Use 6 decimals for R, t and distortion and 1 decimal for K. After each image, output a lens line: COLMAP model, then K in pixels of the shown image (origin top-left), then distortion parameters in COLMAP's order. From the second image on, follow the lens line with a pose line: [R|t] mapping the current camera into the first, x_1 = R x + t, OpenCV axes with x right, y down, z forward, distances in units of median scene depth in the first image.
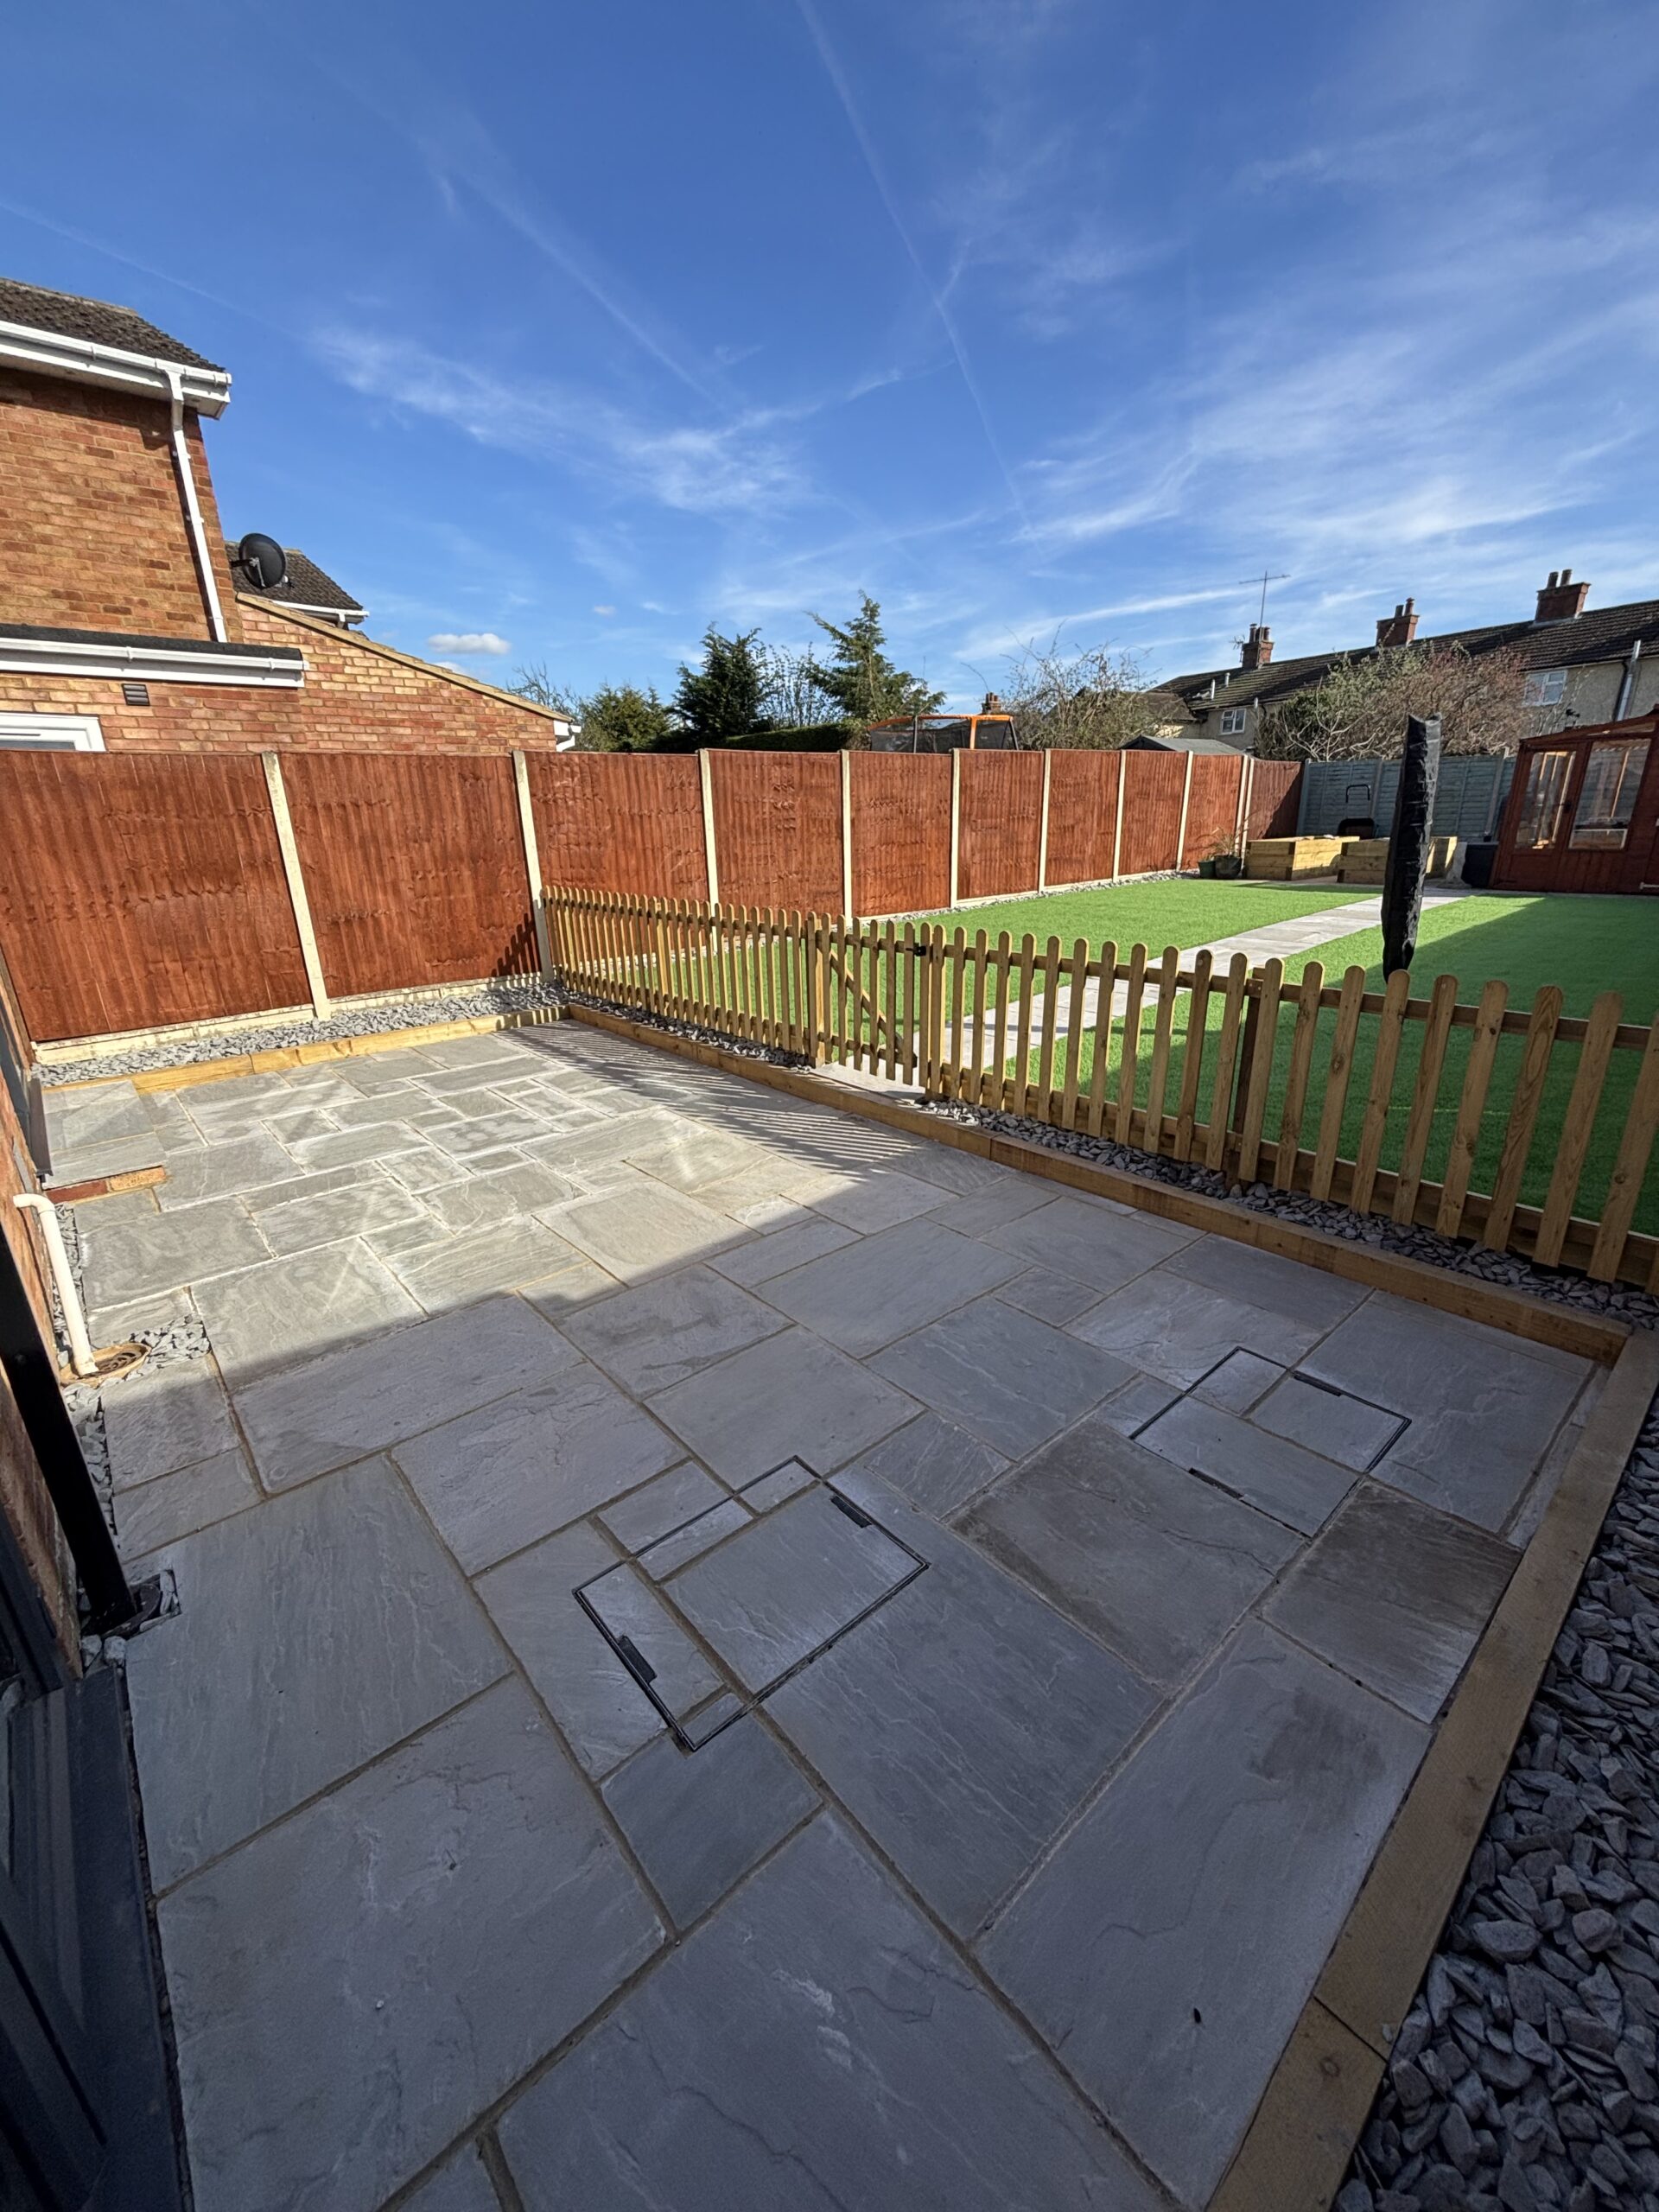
lens RADIAL K [[885.9, 0, 829.5], [0, 885.9, 1106.0], [0, 0, 1]] dist [0.001660, -0.002299]
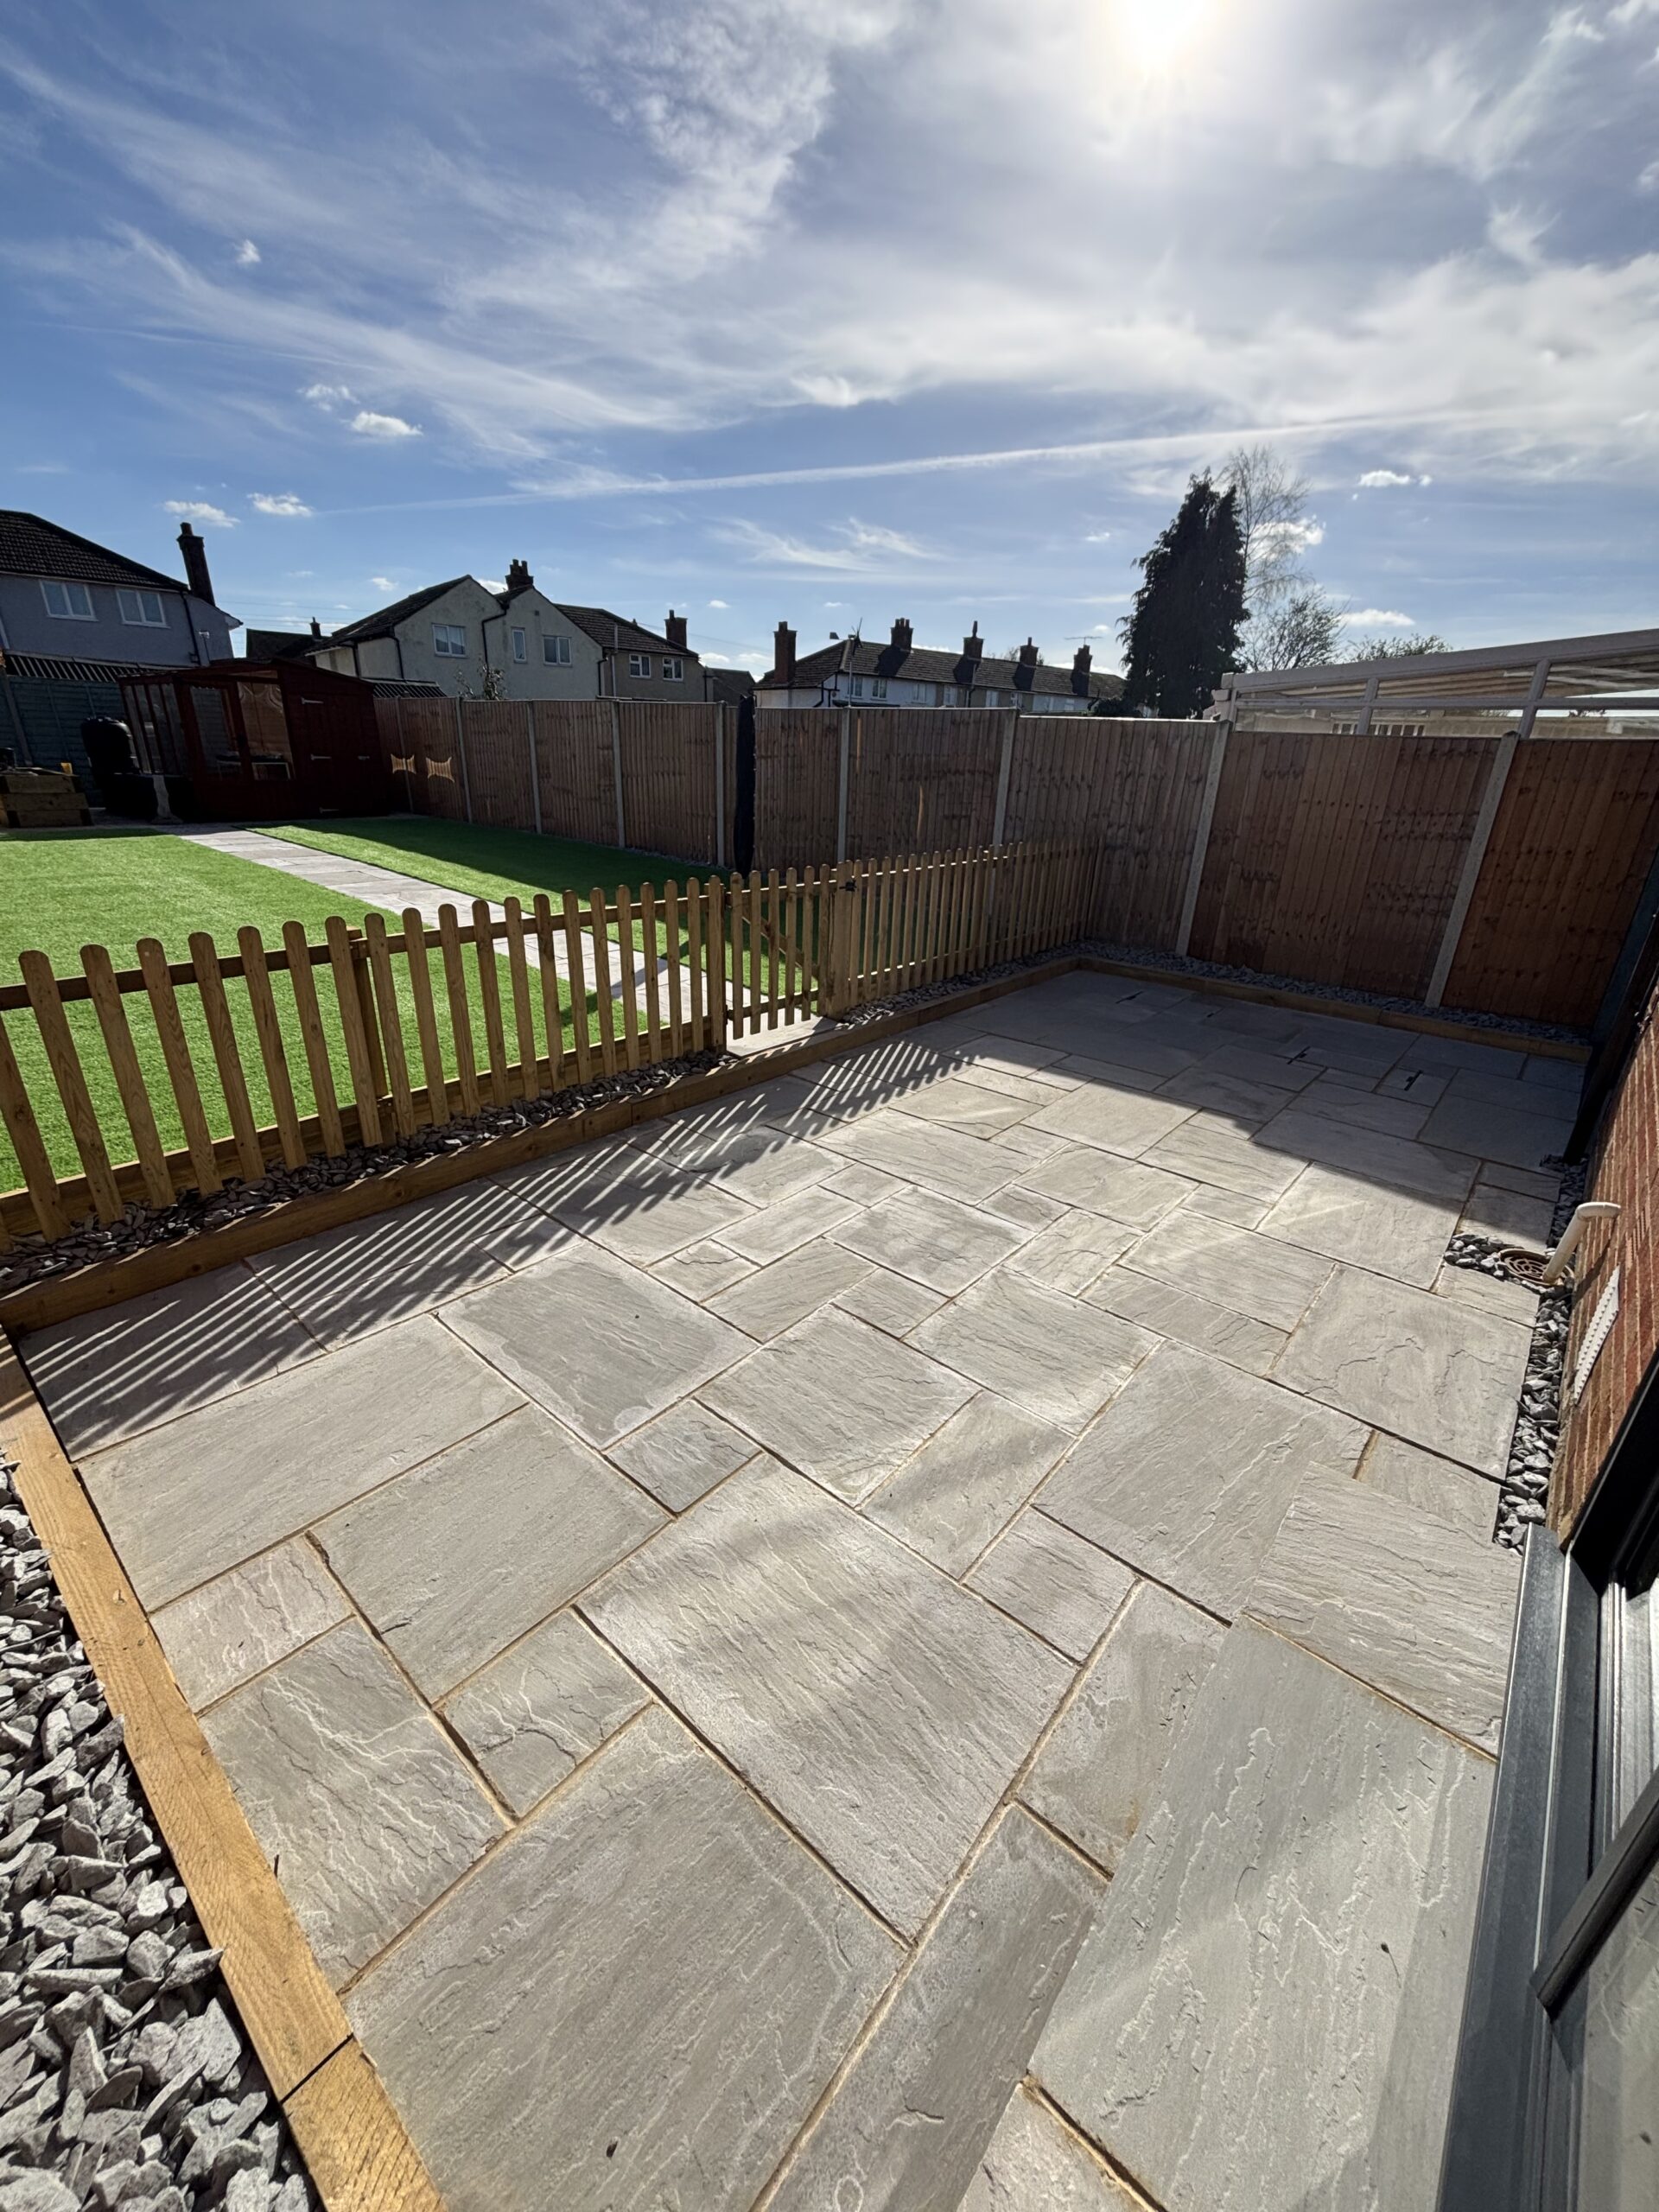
lens RADIAL K [[885.9, 0, 829.5], [0, 885.9, 1106.0], [0, 0, 1]] dist [0.001660, -0.002299]
pose [[-0.142248, -0.355675, 0.923721, -0.971585], [0.281174, 0.880249, 0.382235, -0.343936], [-0.949056, 0.314098, -0.025207, 1.062500]]
